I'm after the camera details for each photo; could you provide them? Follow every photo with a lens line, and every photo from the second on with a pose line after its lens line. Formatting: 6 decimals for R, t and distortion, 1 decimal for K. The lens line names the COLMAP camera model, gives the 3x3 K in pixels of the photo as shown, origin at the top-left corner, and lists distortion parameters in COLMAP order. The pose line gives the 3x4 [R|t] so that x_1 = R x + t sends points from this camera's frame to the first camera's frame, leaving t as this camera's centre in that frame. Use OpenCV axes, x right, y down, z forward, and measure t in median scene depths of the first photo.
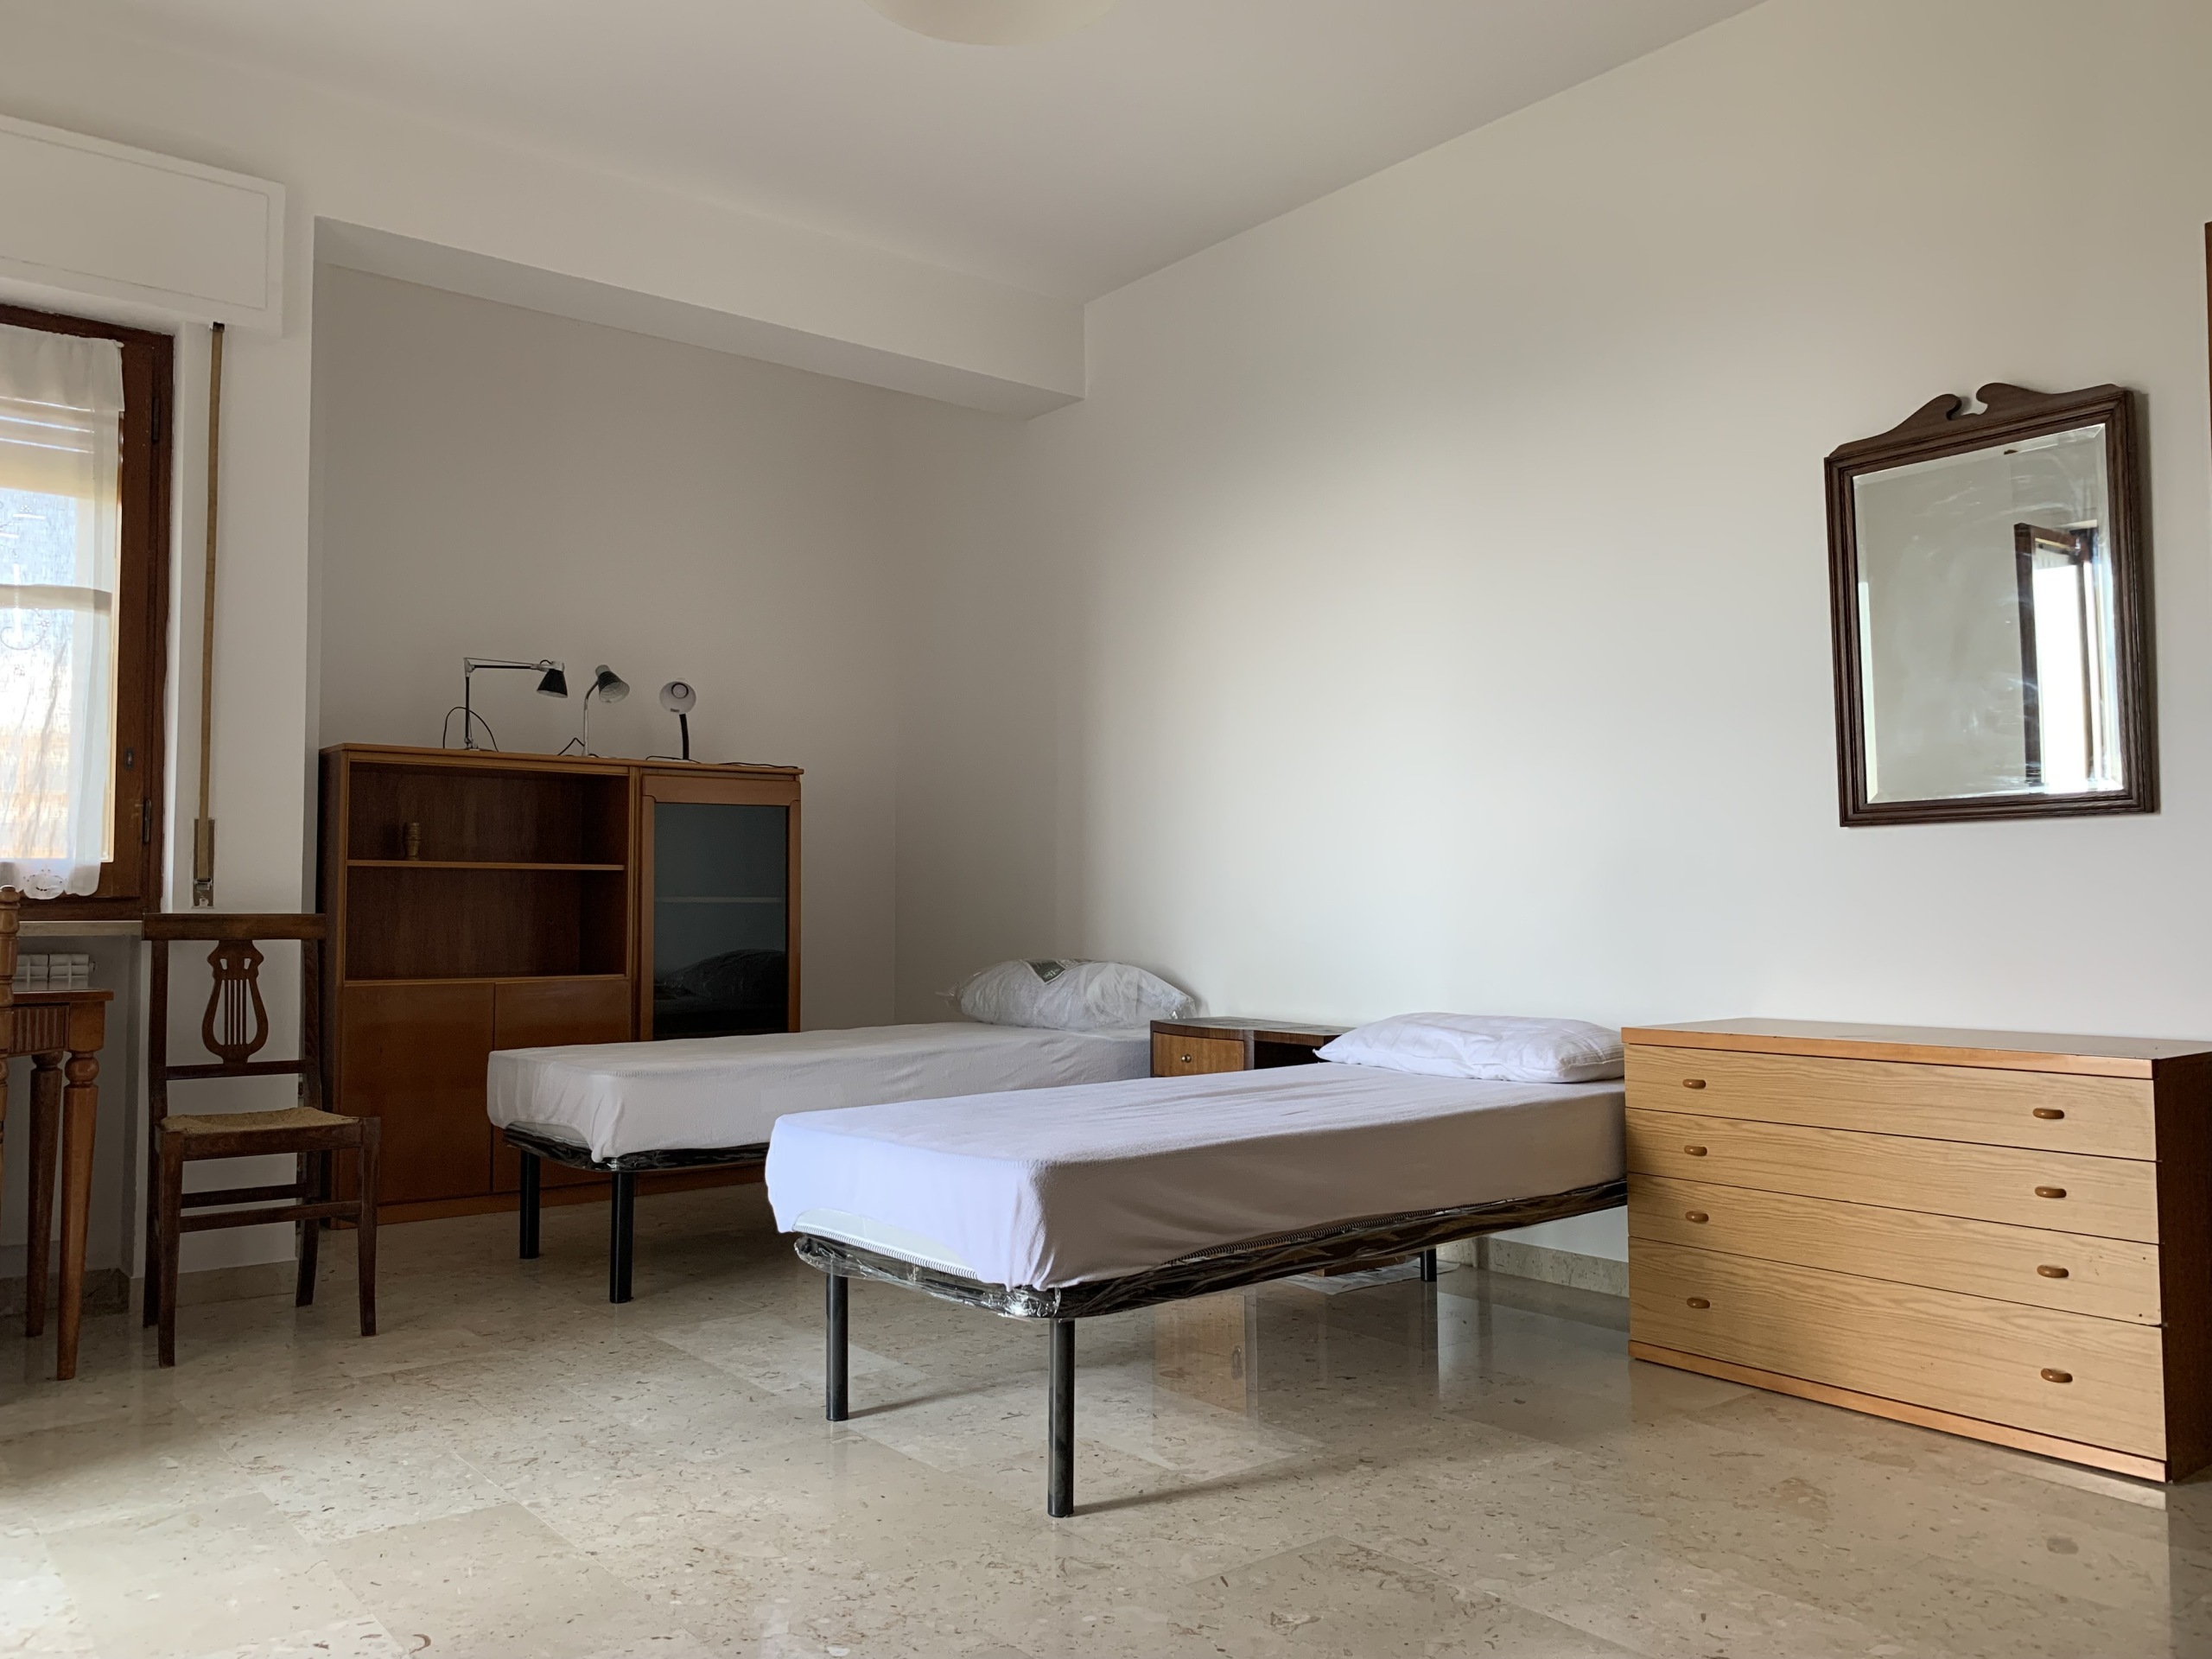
lens RADIAL K [[1708.1, 0, 1106.0], [0, 1708.1, 829.5], [0, 0, 1]] dist [0.000150, -0.001051]
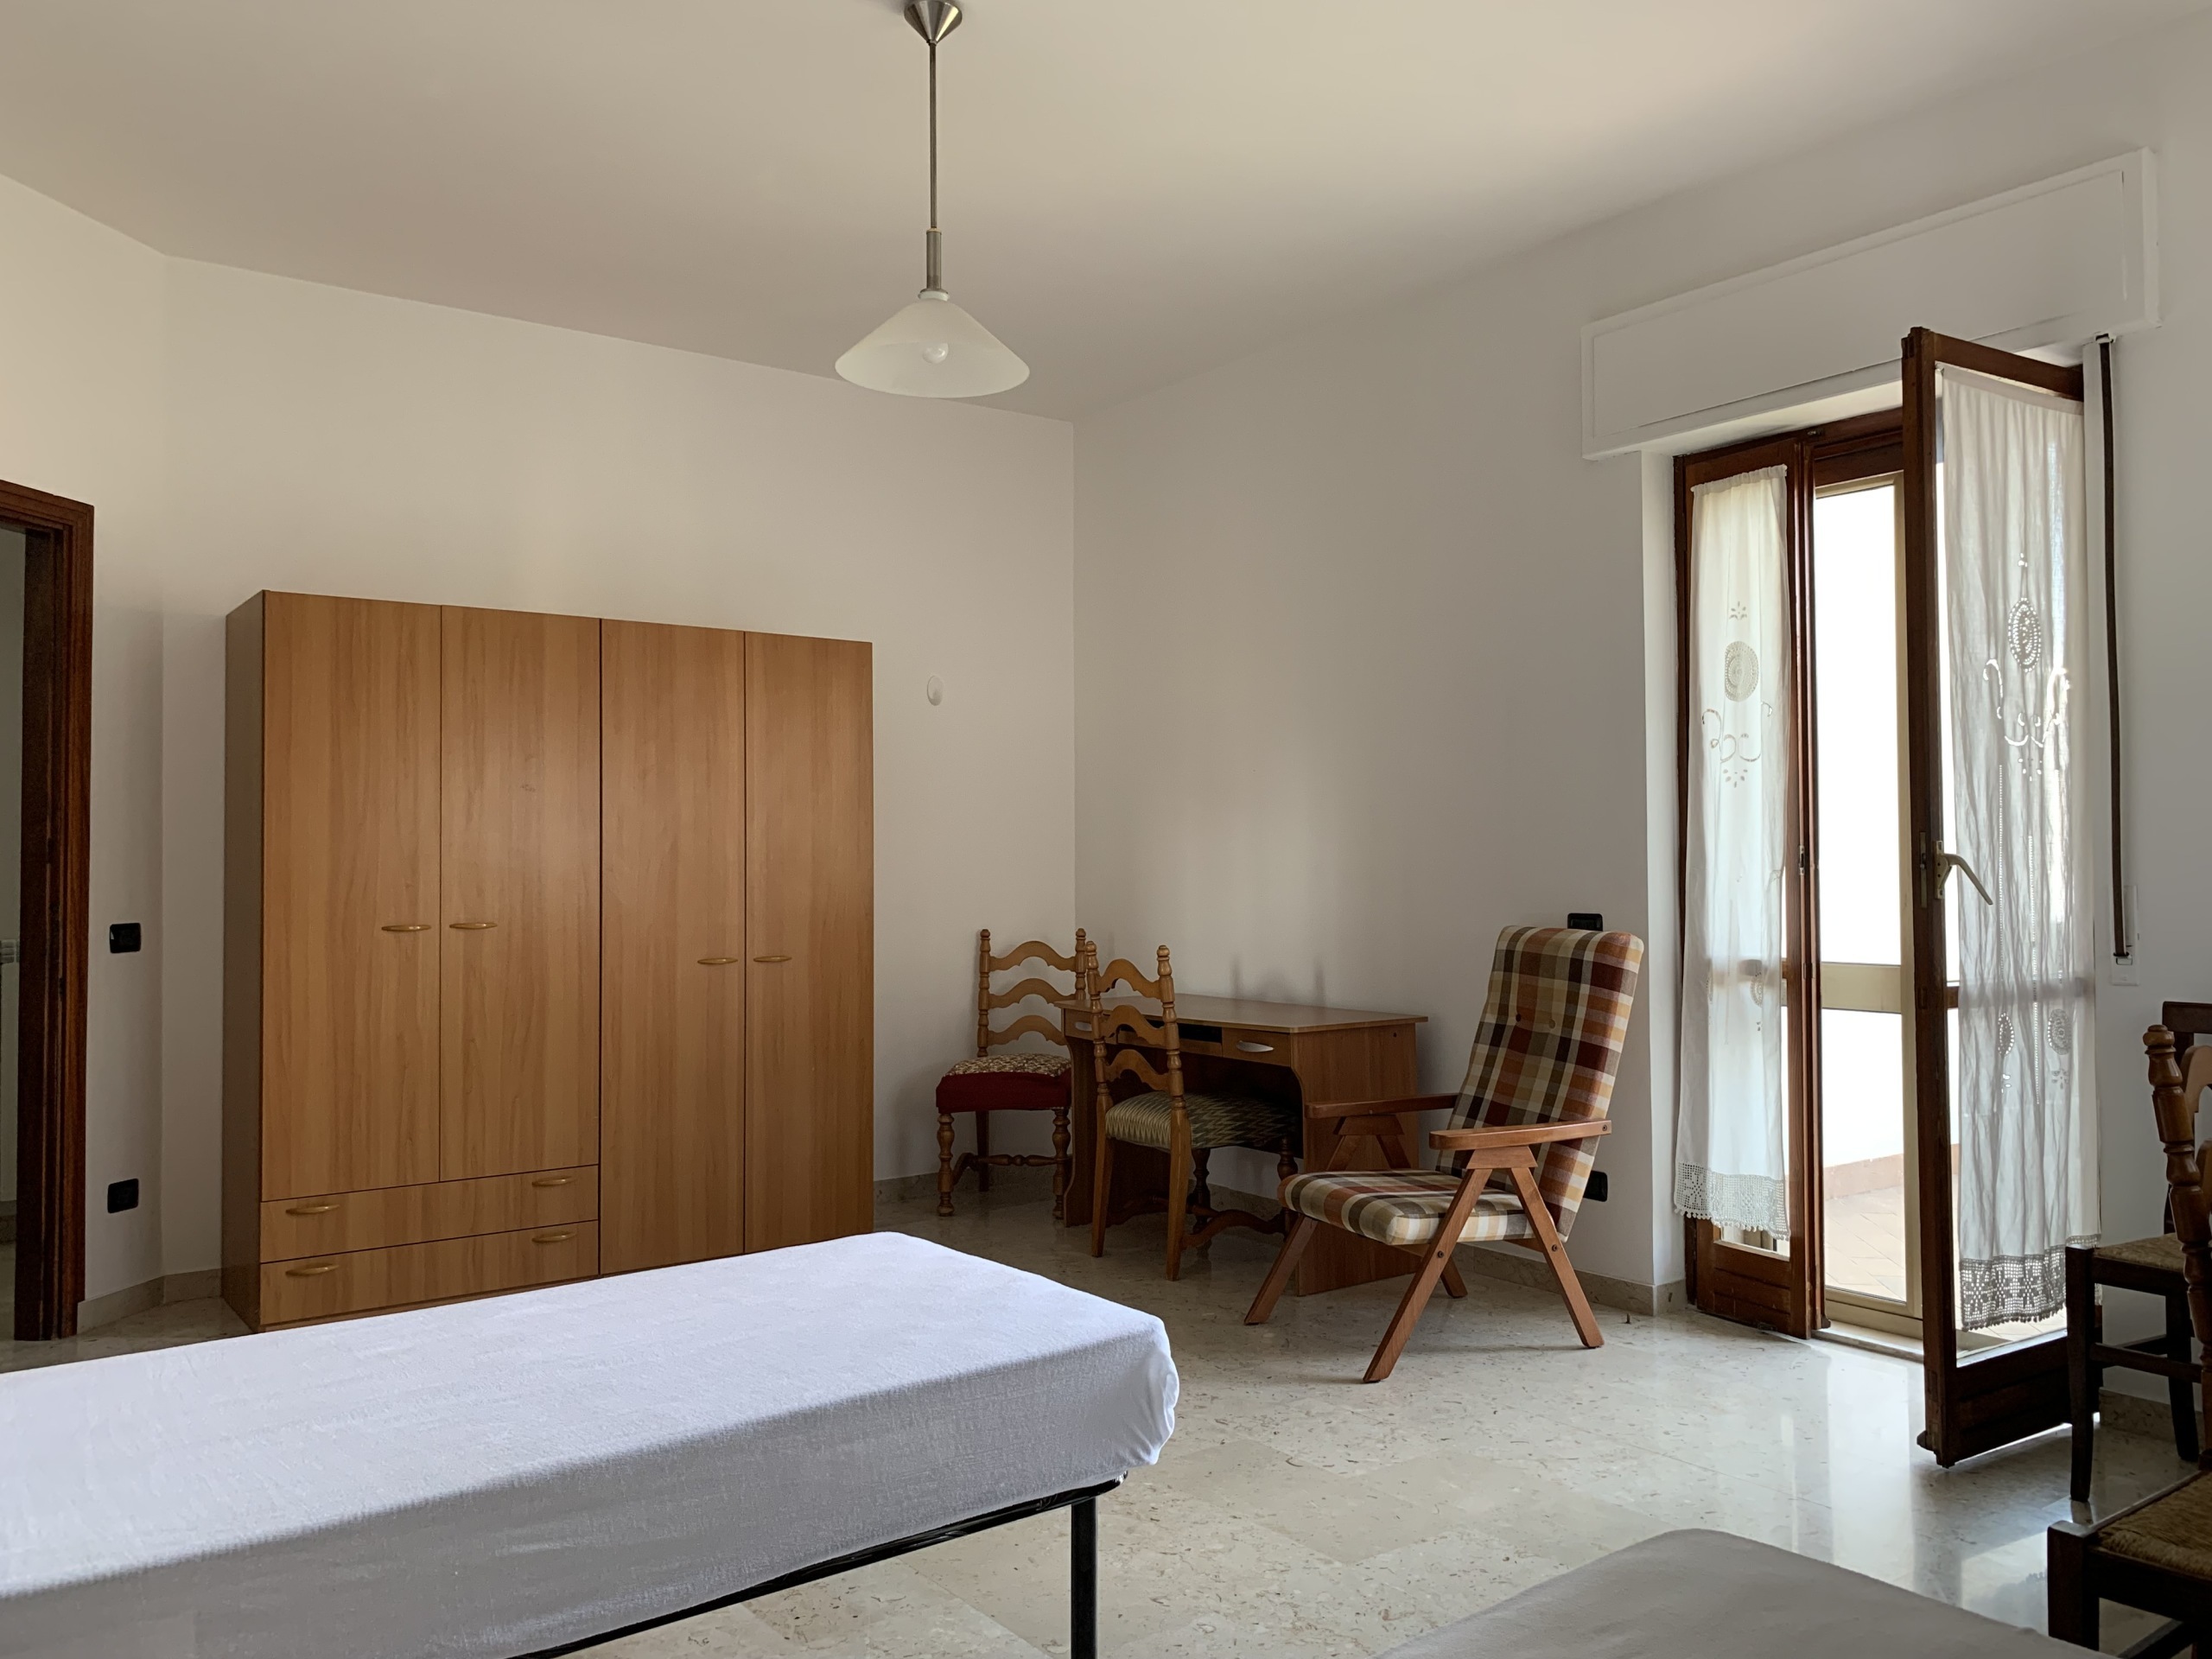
lens RADIAL K [[1708.1, 0, 1106.0], [0, 1708.1, 829.5], [0, 0, 1]] dist [0.000150, -0.001051]
pose [[-0.999270, 0.010131, 0.036841, -0.238528], [0.007476, 0.997413, -0.071494, -0.002842], [-0.037470, -0.071167, -0.996760, 2.169705]]
